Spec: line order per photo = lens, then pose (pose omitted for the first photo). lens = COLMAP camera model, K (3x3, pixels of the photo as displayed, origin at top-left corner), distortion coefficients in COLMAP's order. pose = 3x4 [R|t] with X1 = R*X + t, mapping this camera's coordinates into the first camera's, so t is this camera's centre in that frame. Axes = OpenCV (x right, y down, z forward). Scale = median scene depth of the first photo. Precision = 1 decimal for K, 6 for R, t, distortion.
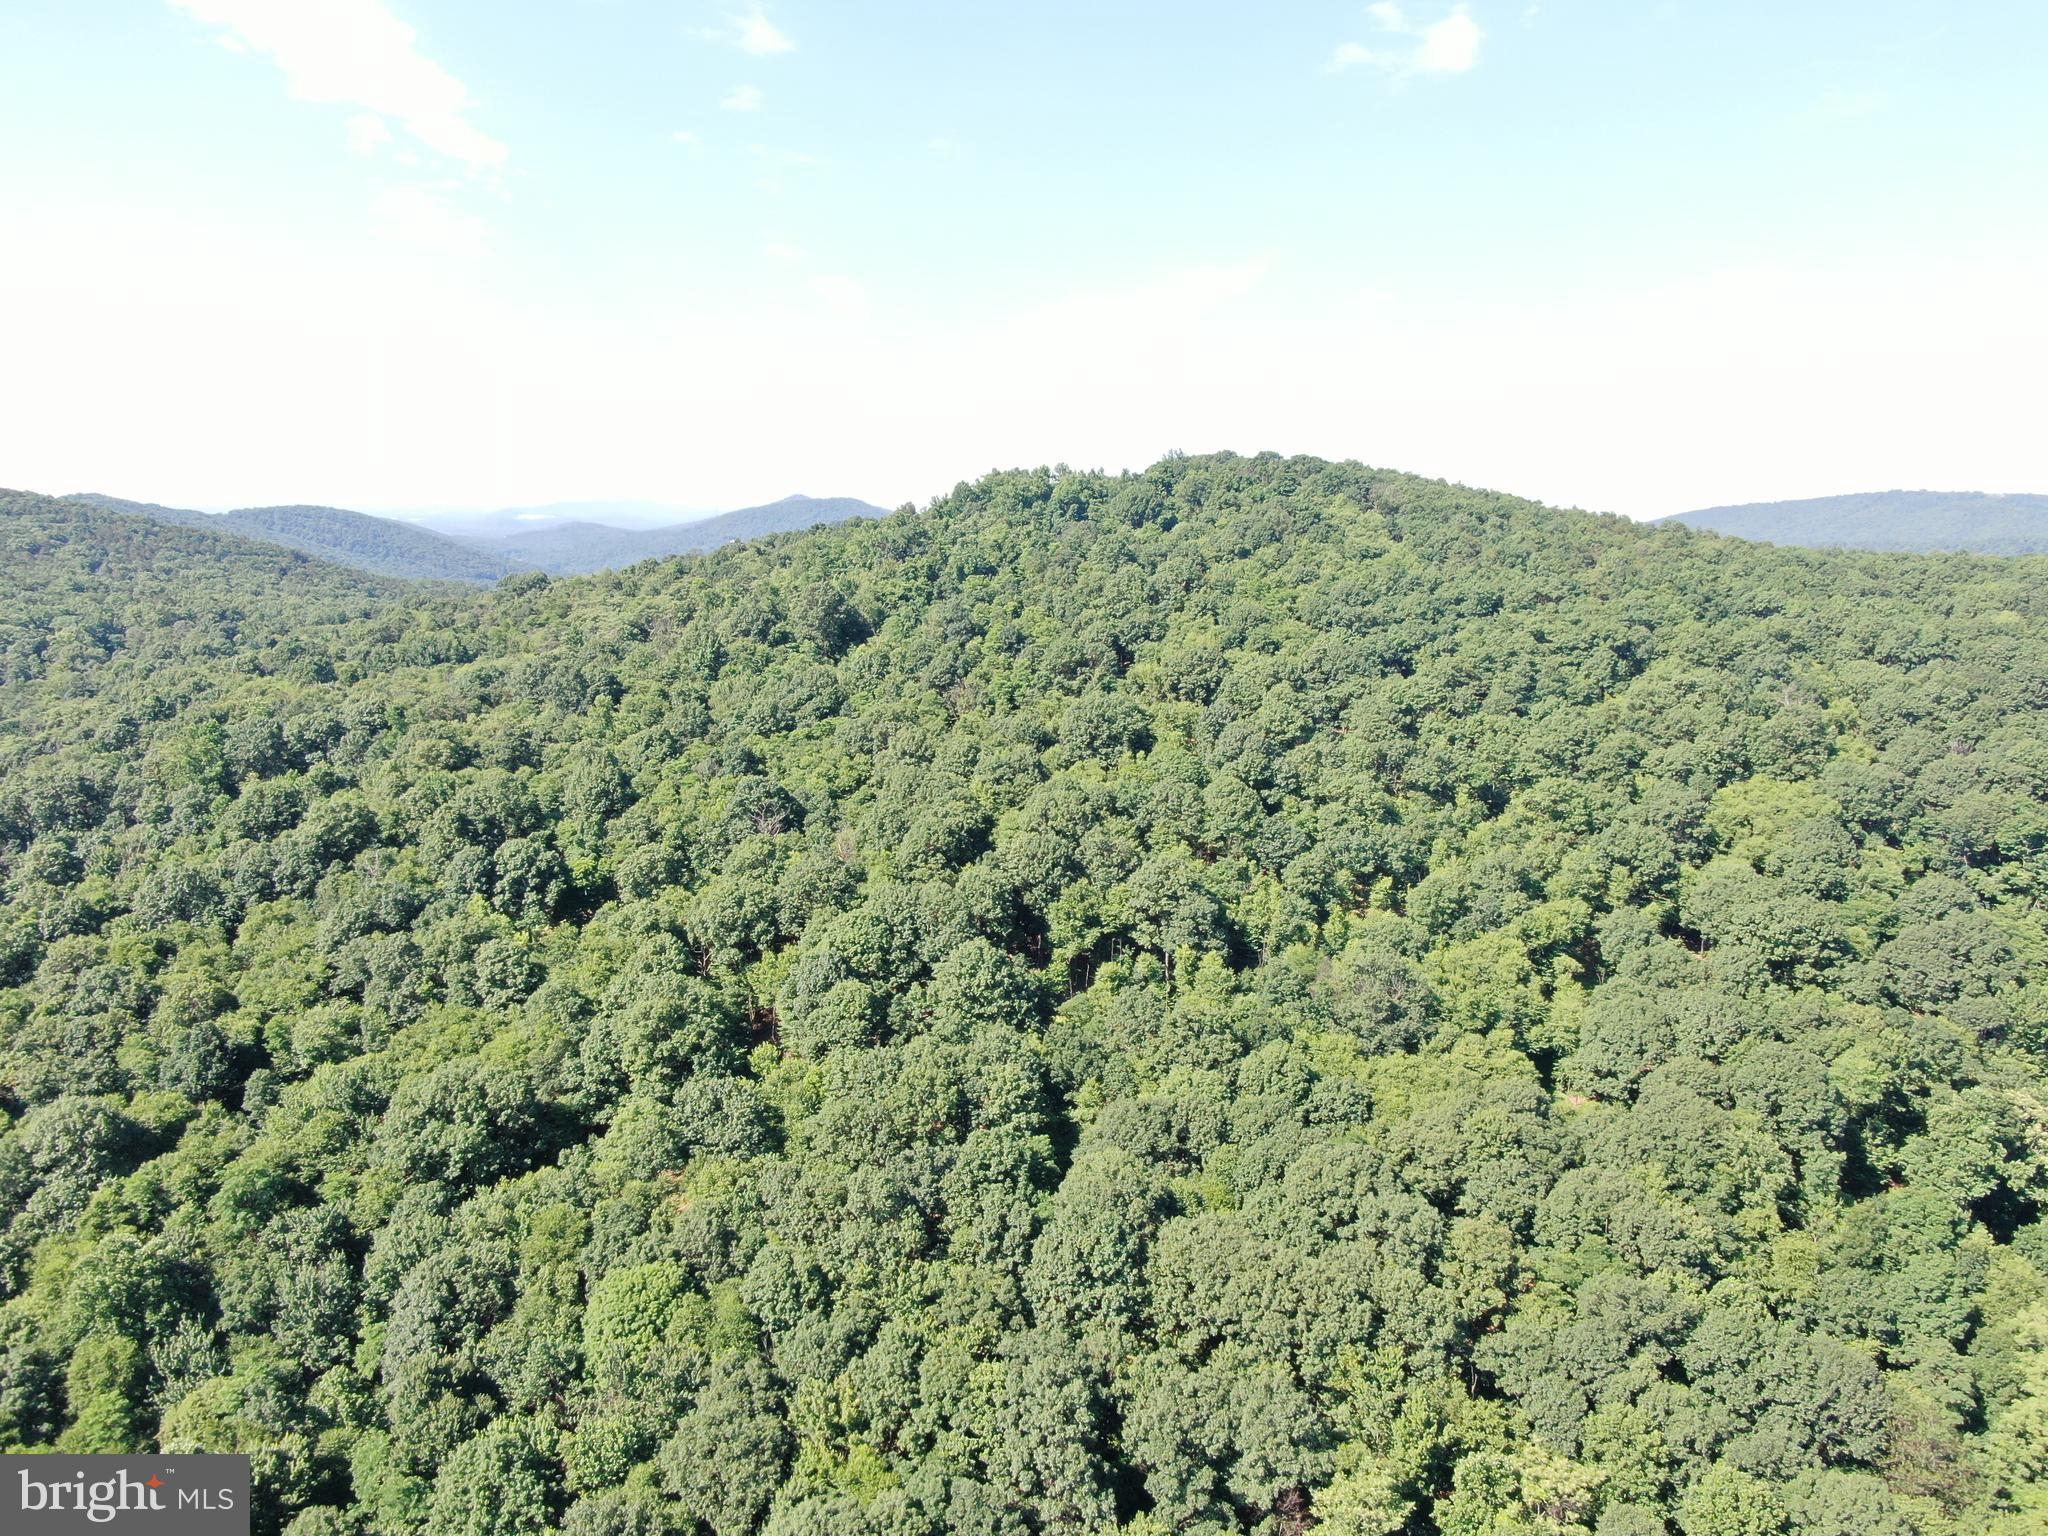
lens RADIAL K [[1475.1, 0, 1024.9], [0, 1475.1, 771.5], [0, 0, 1]] dist [-0.024214, 0.016071]
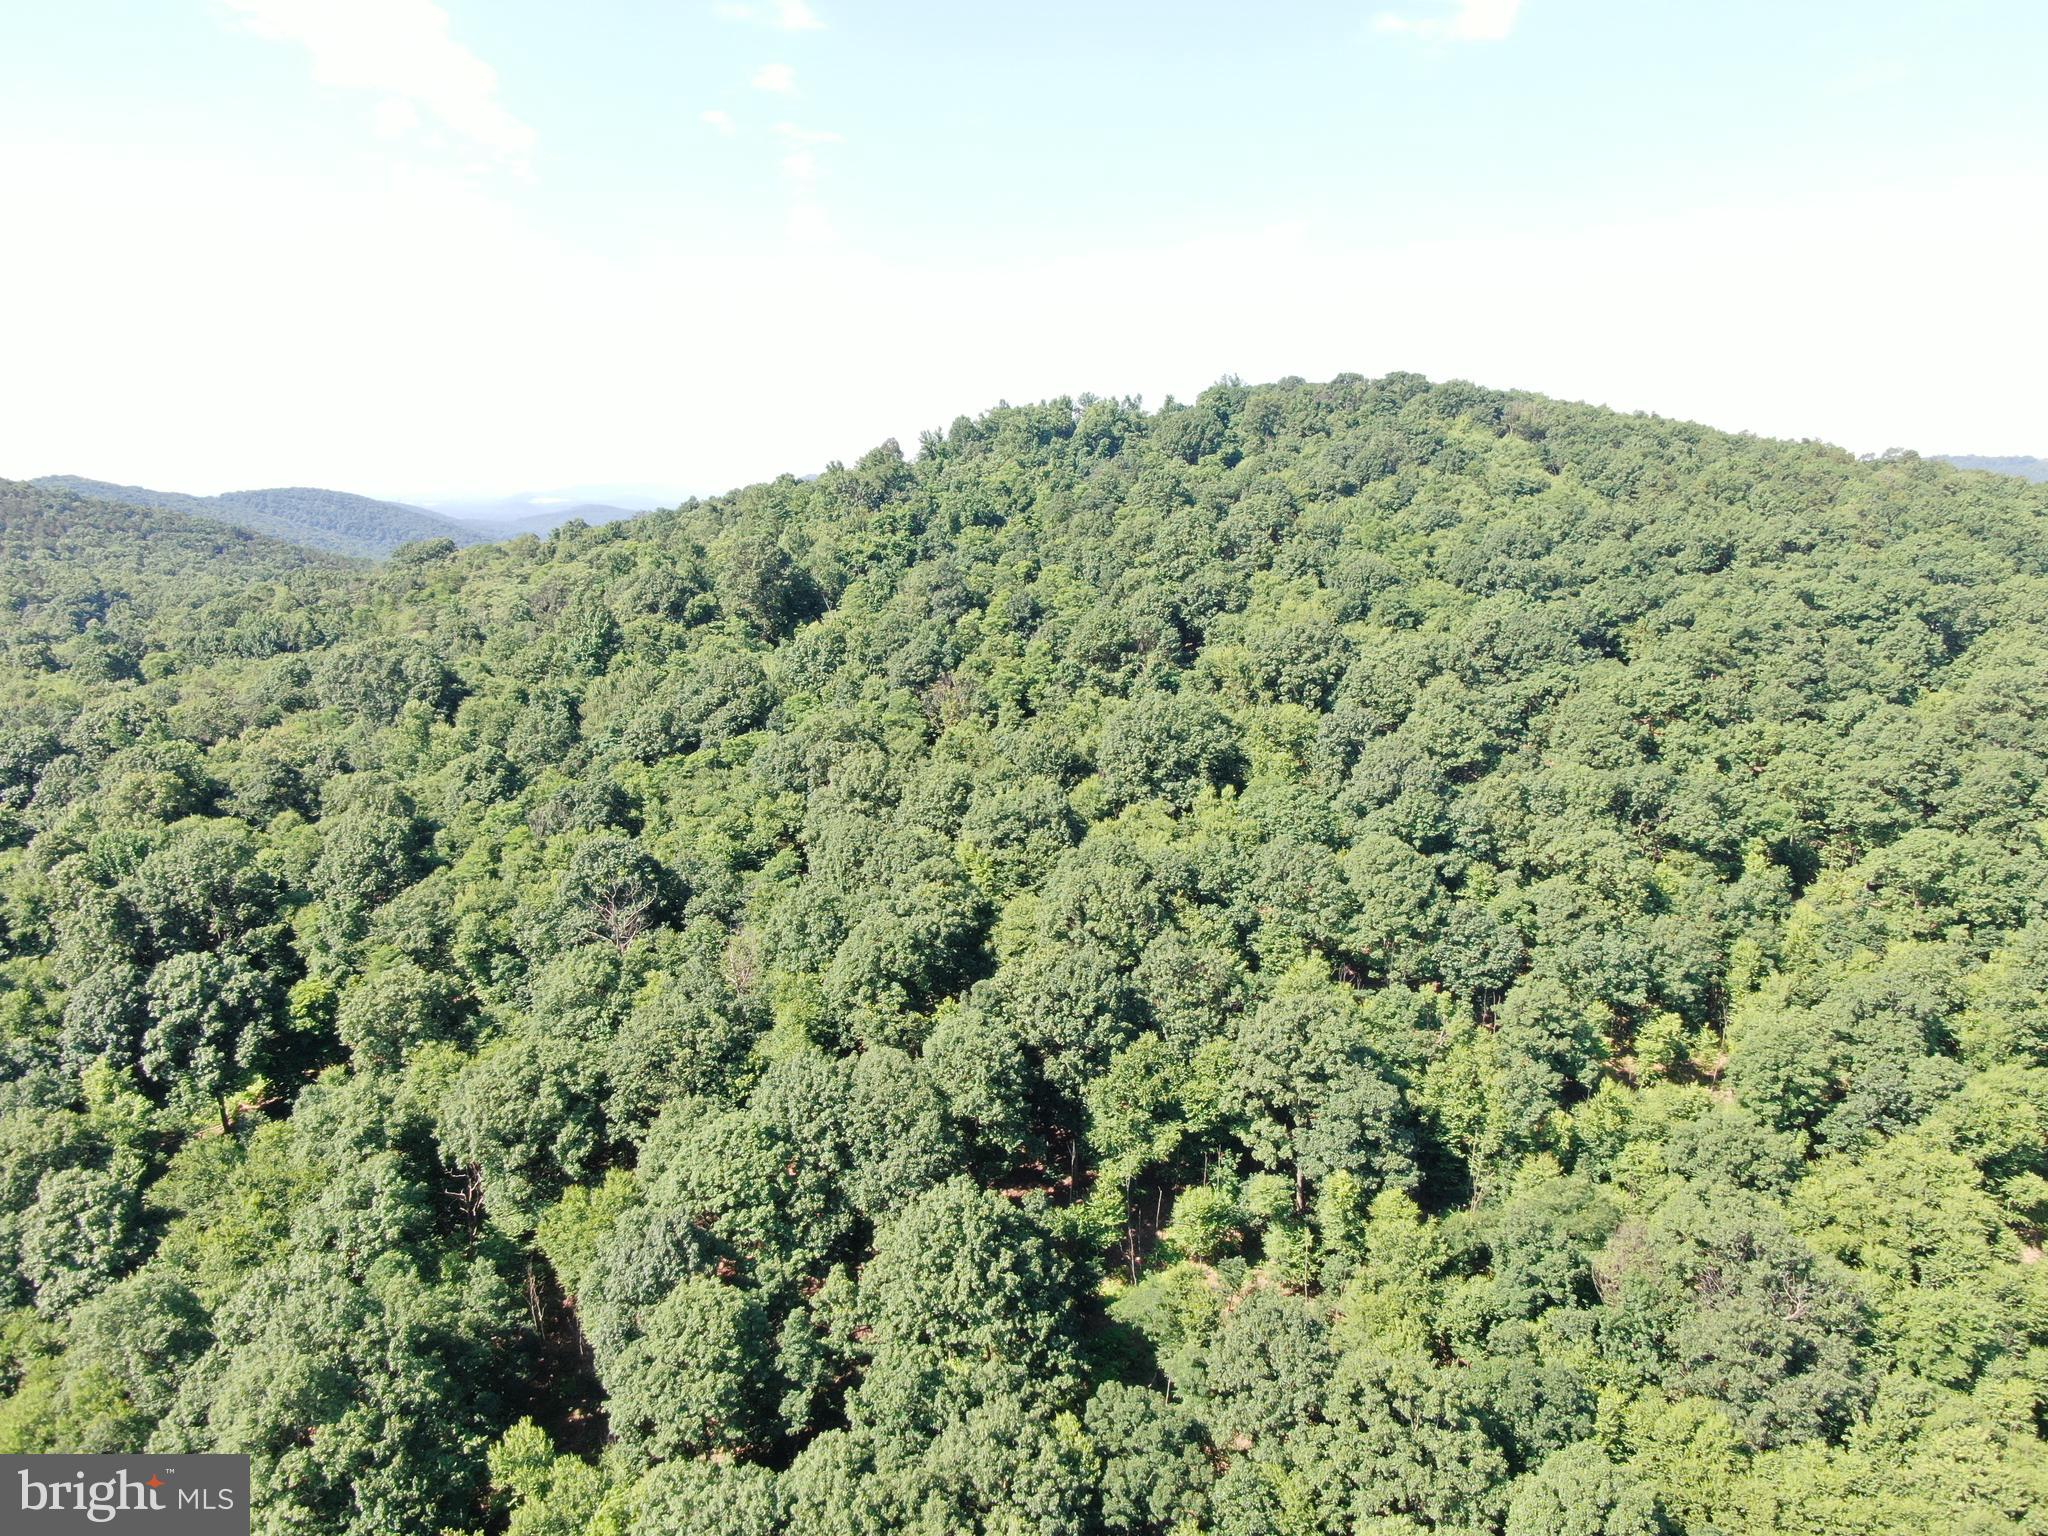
lens RADIAL K [[1475.1, 0, 1024.9], [0, 1475.1, 771.5], [0, 0, 1]] dist [-0.024214, 0.016071]
pose [[0.999883, -0.008140, -0.012955, 0.000049], [0.008316, 0.999873, 0.013609, -0.030023], [0.012843, -0.013715, 0.999823, 0.377687]]
